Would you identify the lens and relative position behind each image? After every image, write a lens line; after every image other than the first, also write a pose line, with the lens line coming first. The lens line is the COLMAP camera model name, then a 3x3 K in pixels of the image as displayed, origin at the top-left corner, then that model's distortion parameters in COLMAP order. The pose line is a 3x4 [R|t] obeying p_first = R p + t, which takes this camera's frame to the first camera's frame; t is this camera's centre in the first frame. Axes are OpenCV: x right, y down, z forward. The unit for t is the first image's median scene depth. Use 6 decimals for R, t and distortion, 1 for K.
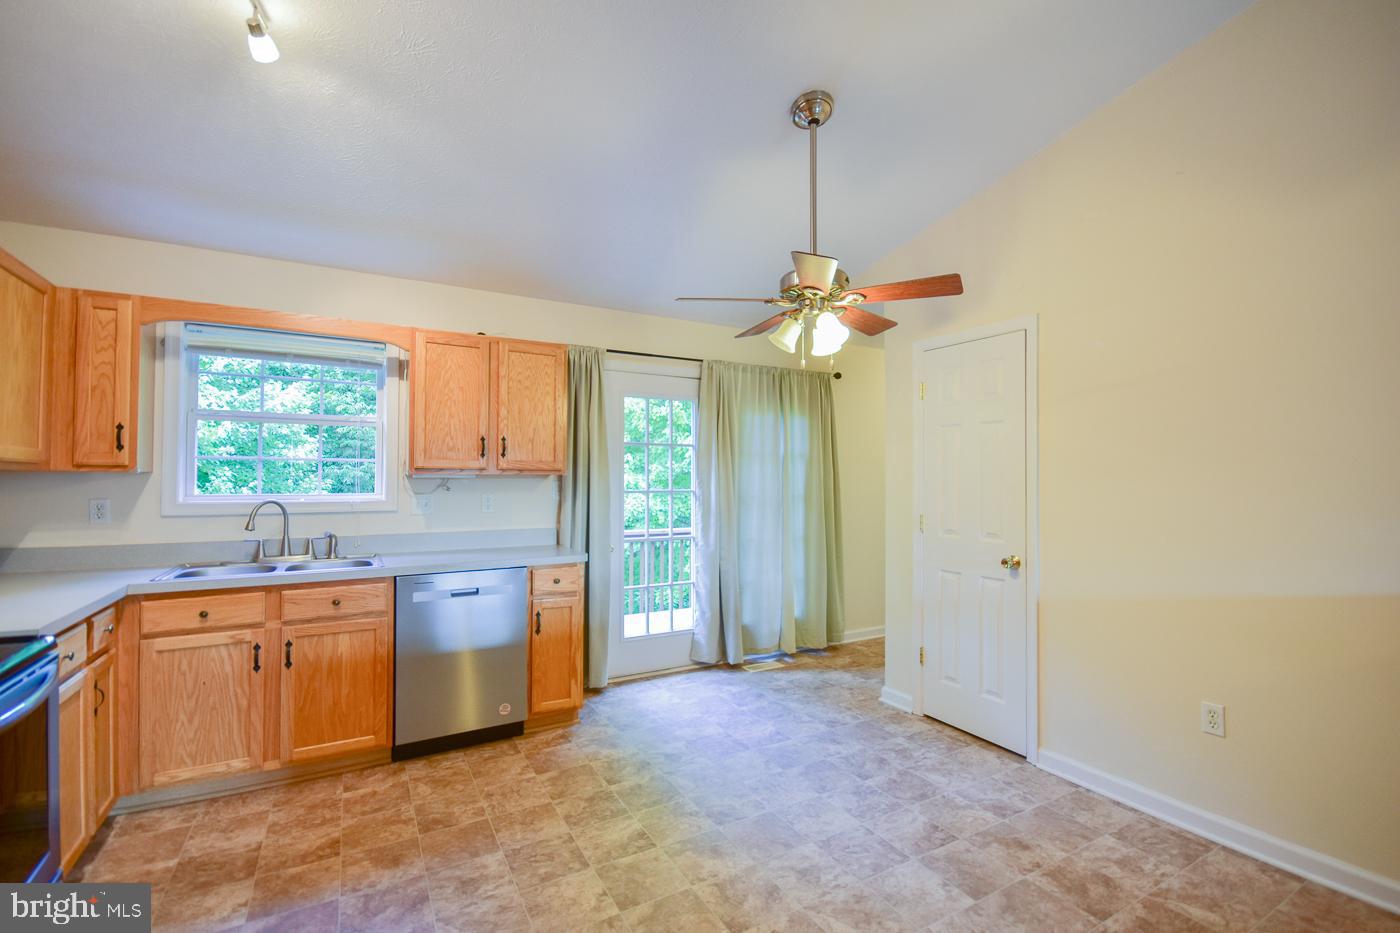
lens RADIAL K [[610.9, 0, 700.0], [0, 610.9, 466.5], [0, 0, 1]] dist [0.003584, -0.010547]
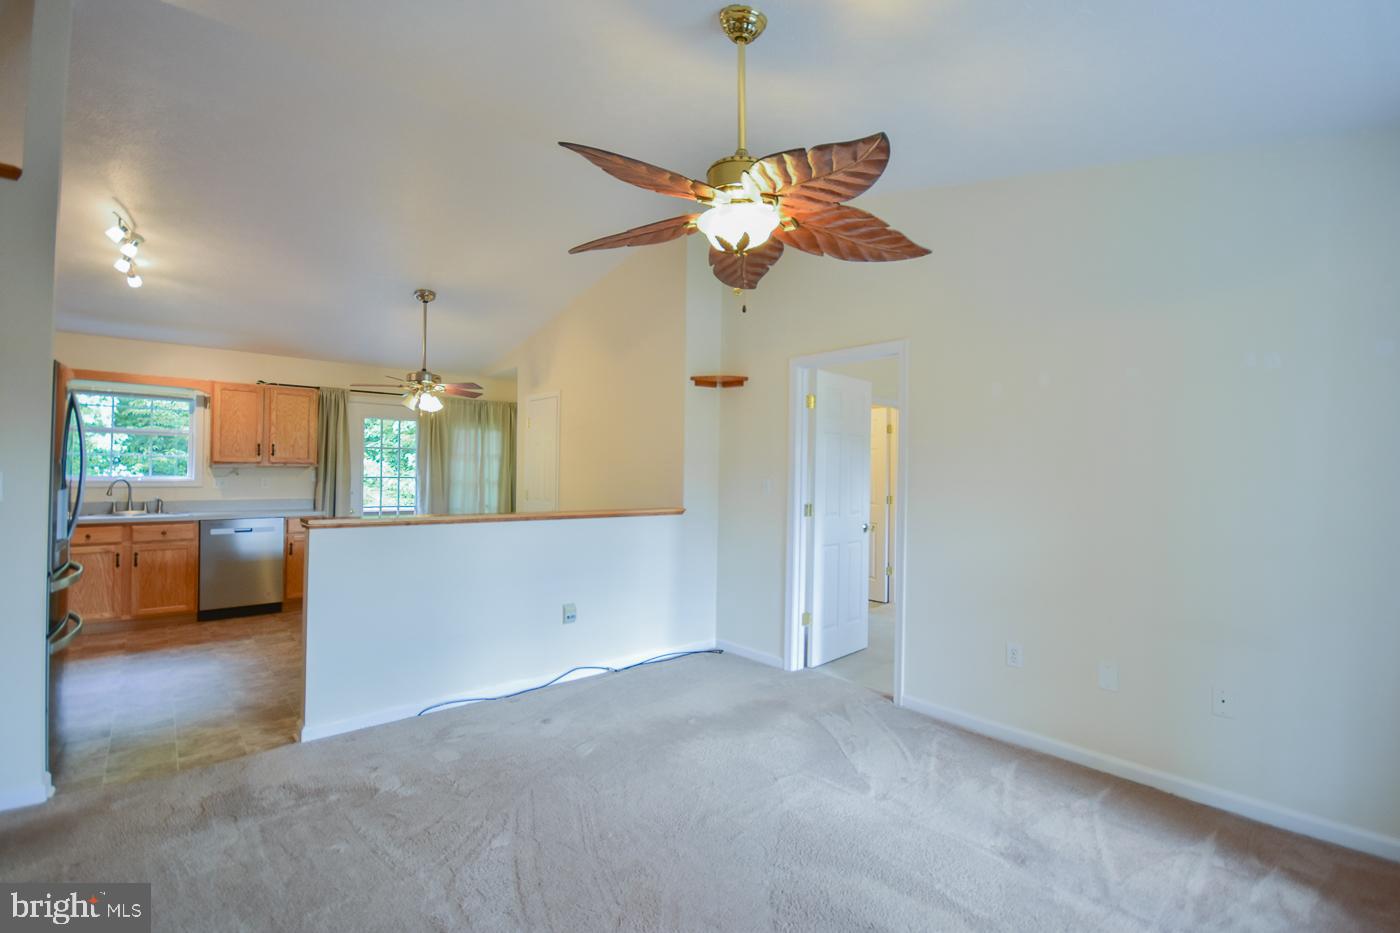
lens RADIAL K [[621.1, 0, 710.2], [0, 621.1, 467.8], [0, 0, 1]] dist [0.003846, -0.012634]
pose [[0.977302, 0.011878, 0.211519, 0.610925], [-0.014916, 0.999807, 0.012775, -0.026398], [-0.211326, -0.015640, 0.977290, -1.151838]]
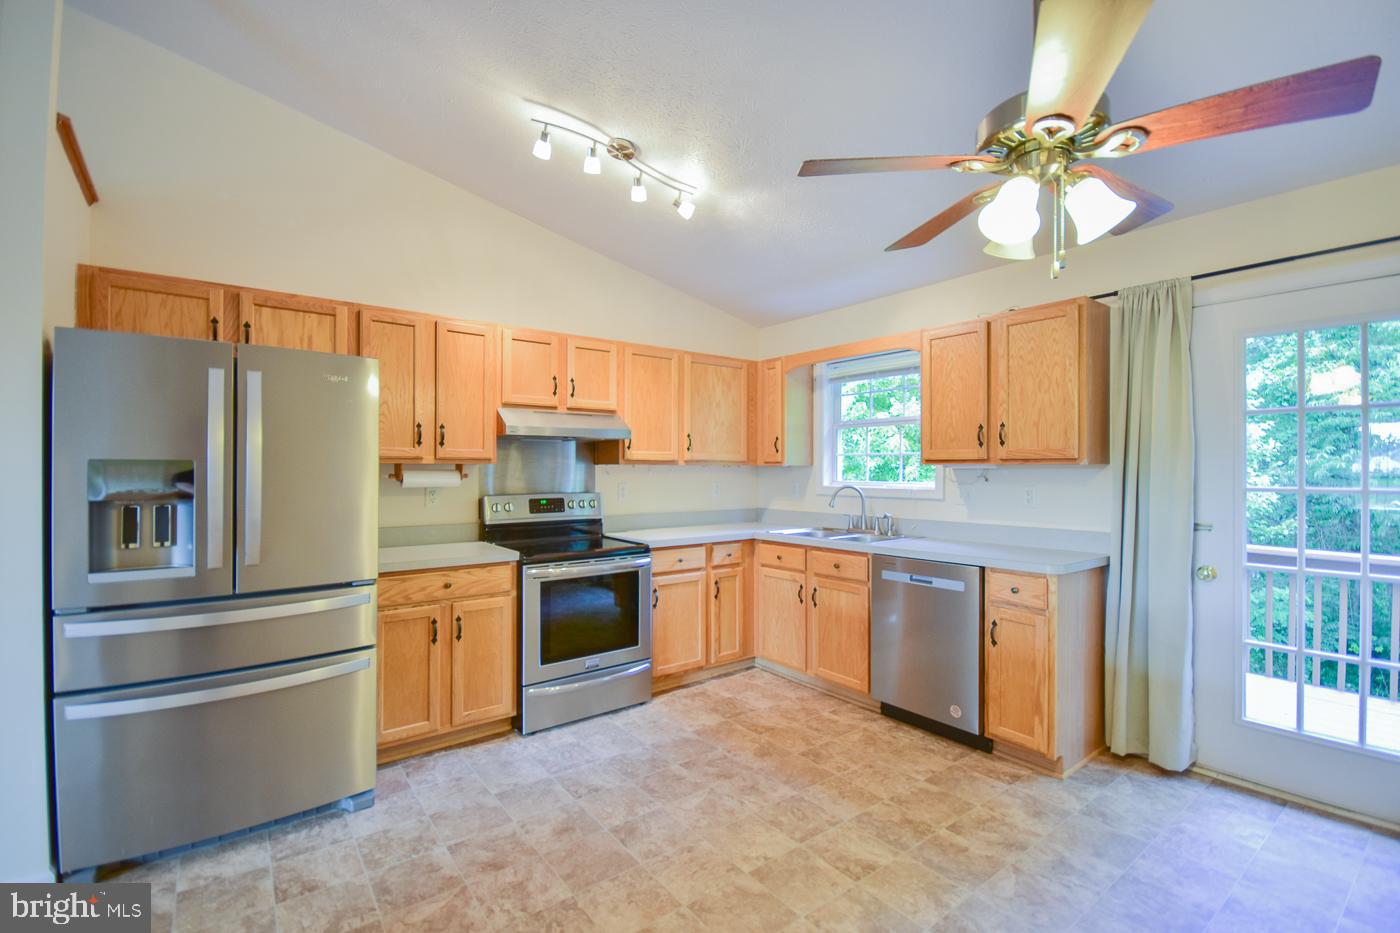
lens RADIAL K [[610.9, 0, 700.0], [0, 610.9, 466.5], [0, 0, 1]] dist [0.003584, -0.010547]
pose [[0.133356, -0.006500, -0.991047, 0.609475], [0.020767, 0.999777, -0.003763, 0.011798], [0.990851, -0.020079, 0.133461, 0.518282]]
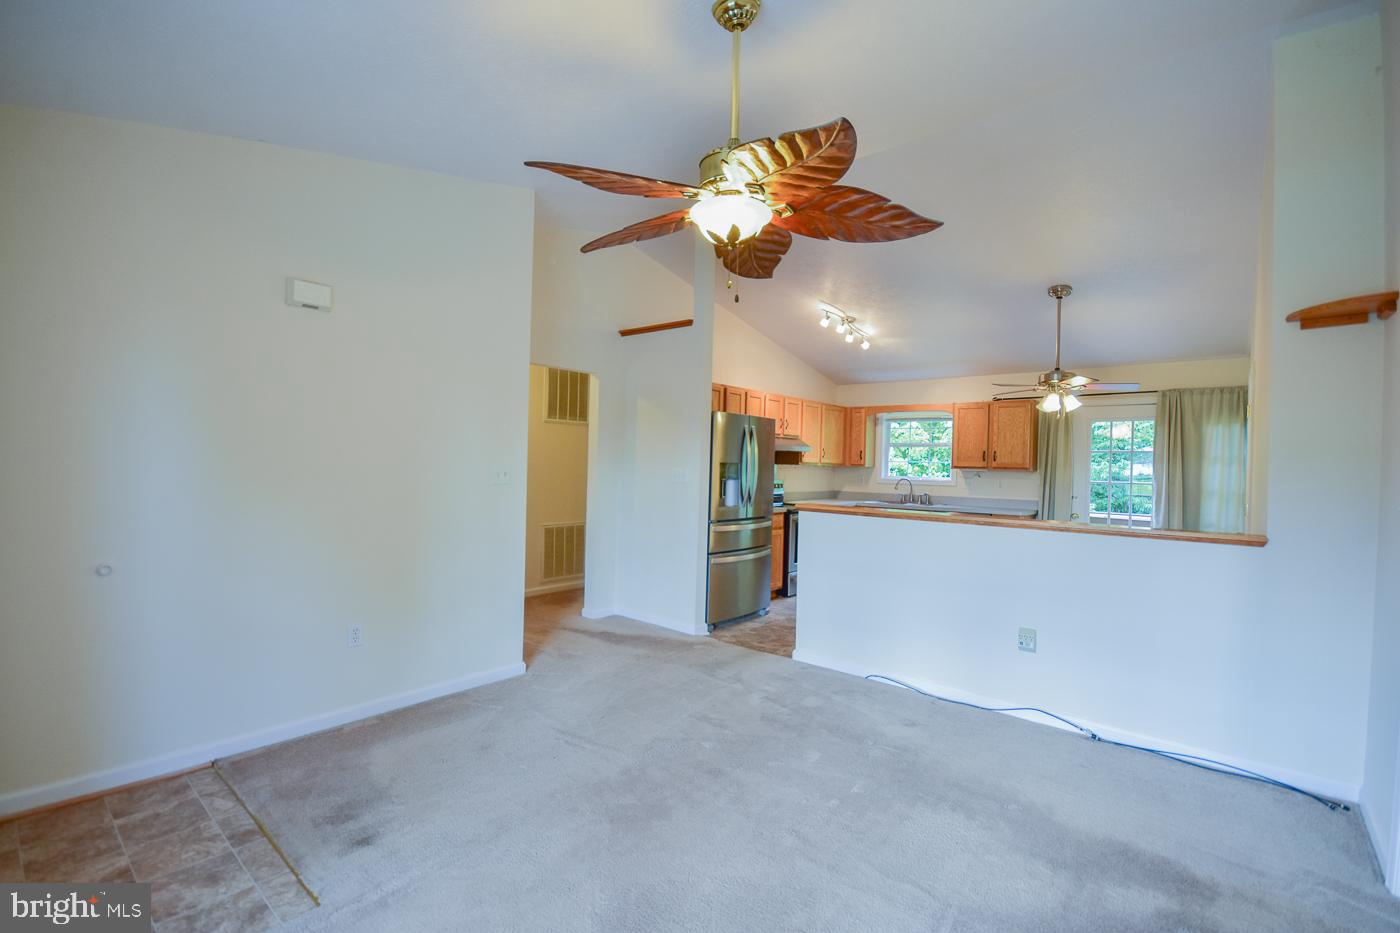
lens RADIAL K [[617.1, 0, 700.0], [0, 617.1, 466.5], [0, 0, 1]] dist [-0.027742, -0.000365]
pose [[0.342382, 0.010022, -0.939507, 1.471794], [-0.002965, 0.999950, 0.009586, -0.017122], [0.939556, -0.000497, 0.342395, -0.710184]]
